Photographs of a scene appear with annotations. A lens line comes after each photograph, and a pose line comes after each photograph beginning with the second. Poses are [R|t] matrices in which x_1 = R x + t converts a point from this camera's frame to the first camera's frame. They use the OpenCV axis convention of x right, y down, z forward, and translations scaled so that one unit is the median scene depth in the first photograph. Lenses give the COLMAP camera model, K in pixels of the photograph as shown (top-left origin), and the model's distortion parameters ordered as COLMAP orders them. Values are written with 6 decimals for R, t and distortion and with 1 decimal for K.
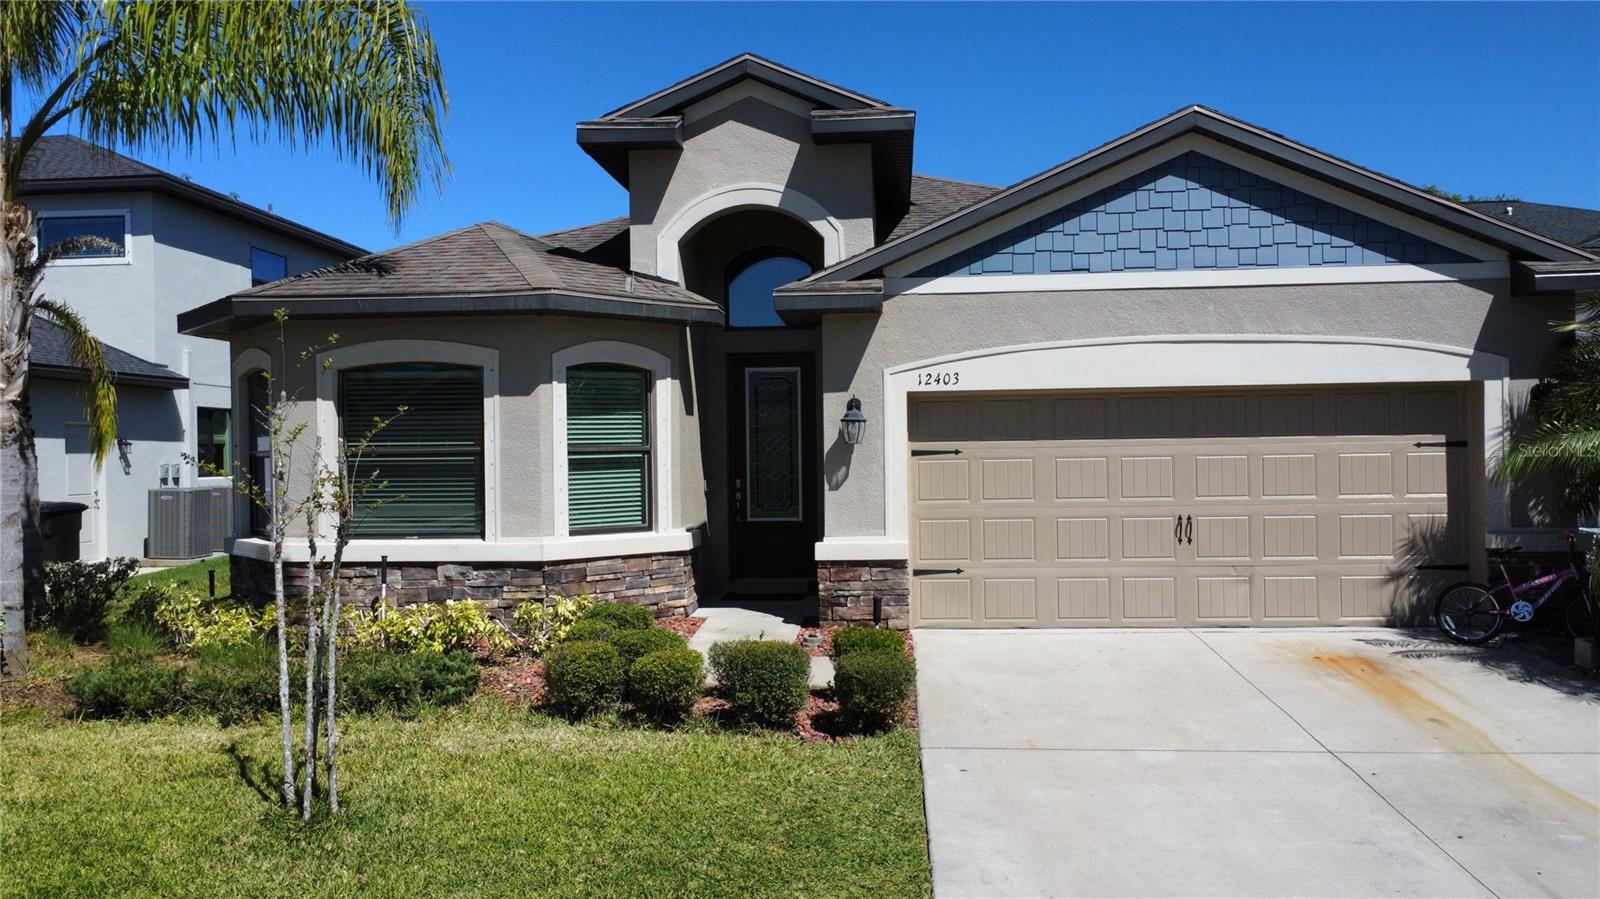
lens RADIAL K [[1205.7, 0, 806.2], [0, 1205.7, 457.0], [0, 0, 1]] dist [0.002460, -0.002440]
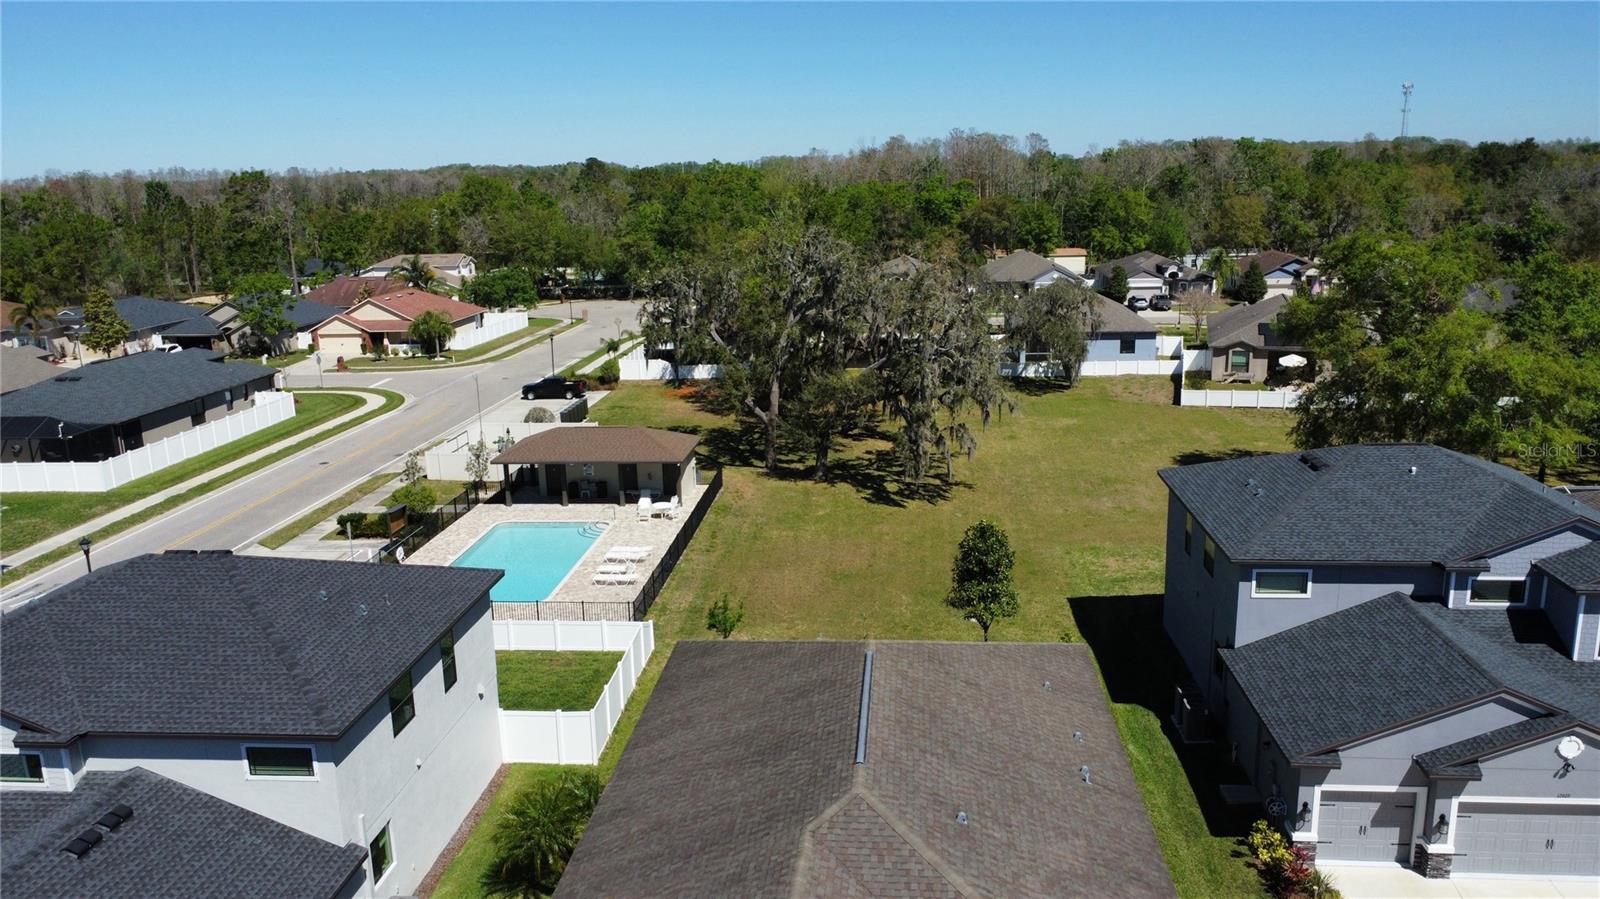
lens RADIAL K [[1205.7, 0, 806.2], [0, 1205.7, 457.0], [0, 0, 1]] dist [0.002460, -0.002440]
pose [[0.999940, -0.006891, -0.008559, 0.007834], [0.008658, 0.973738, 0.227509, -1.538196], [0.006767, -0.227569, 0.973738, -0.446441]]
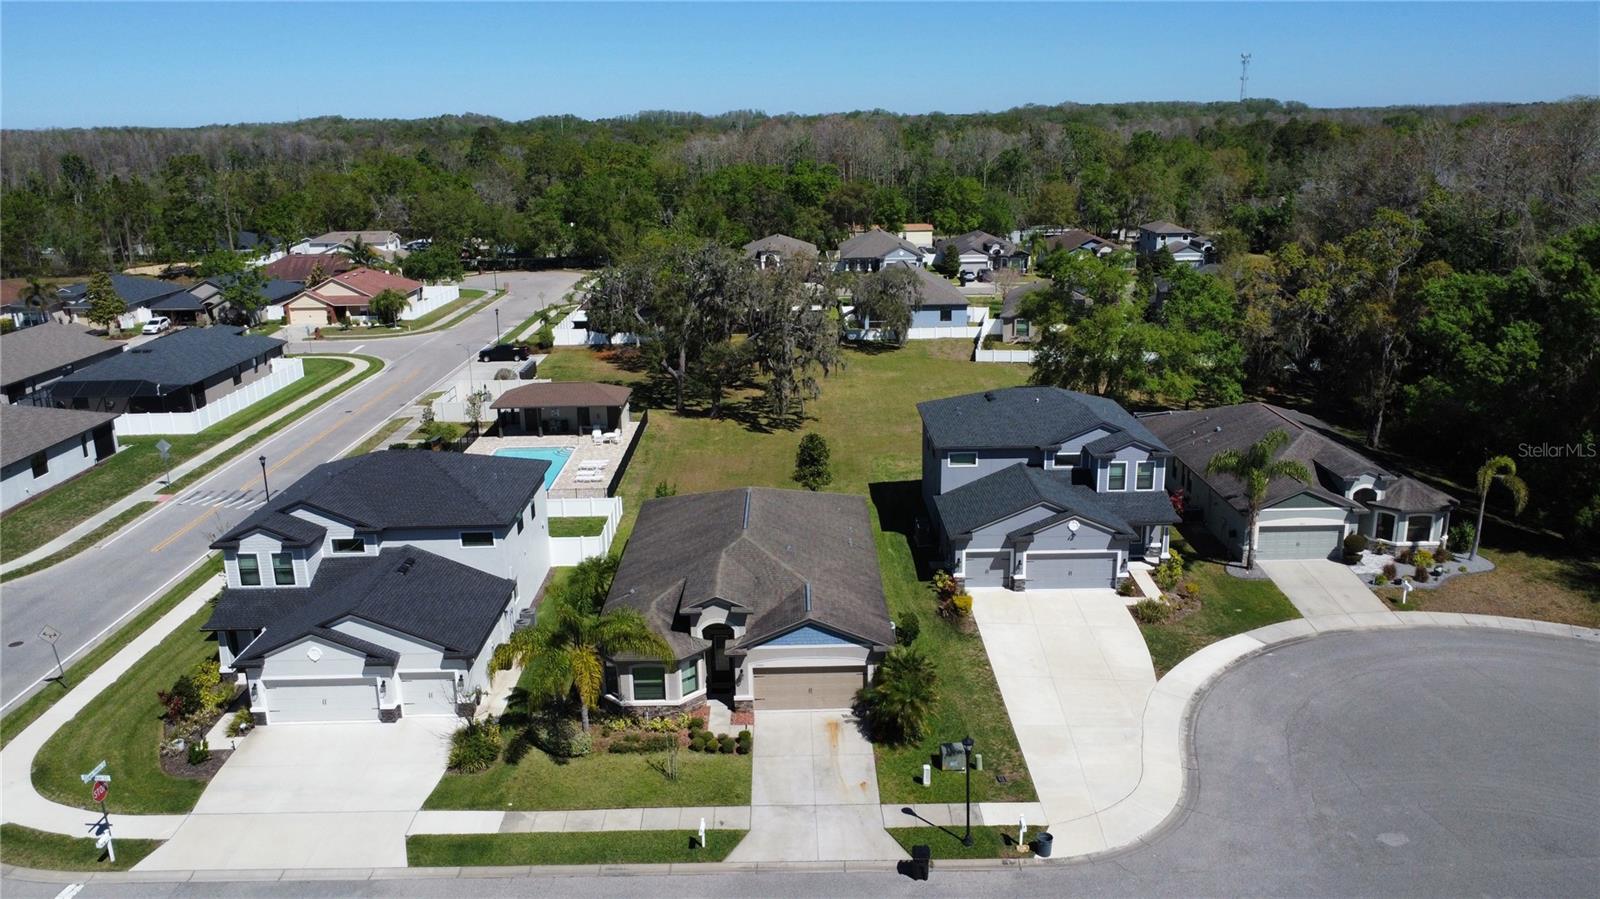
lens RADIAL K [[1205.7, 0, 806.2], [0, 1205.7, 457.0], [0, 0, 1]] dist [0.002460, -0.002440]
pose [[0.995828, -0.024979, 0.087767, -0.105883], [0.000687, 0.963831, 0.266514, -2.174308], [-0.091250, -0.265342, 0.959827, -3.457118]]
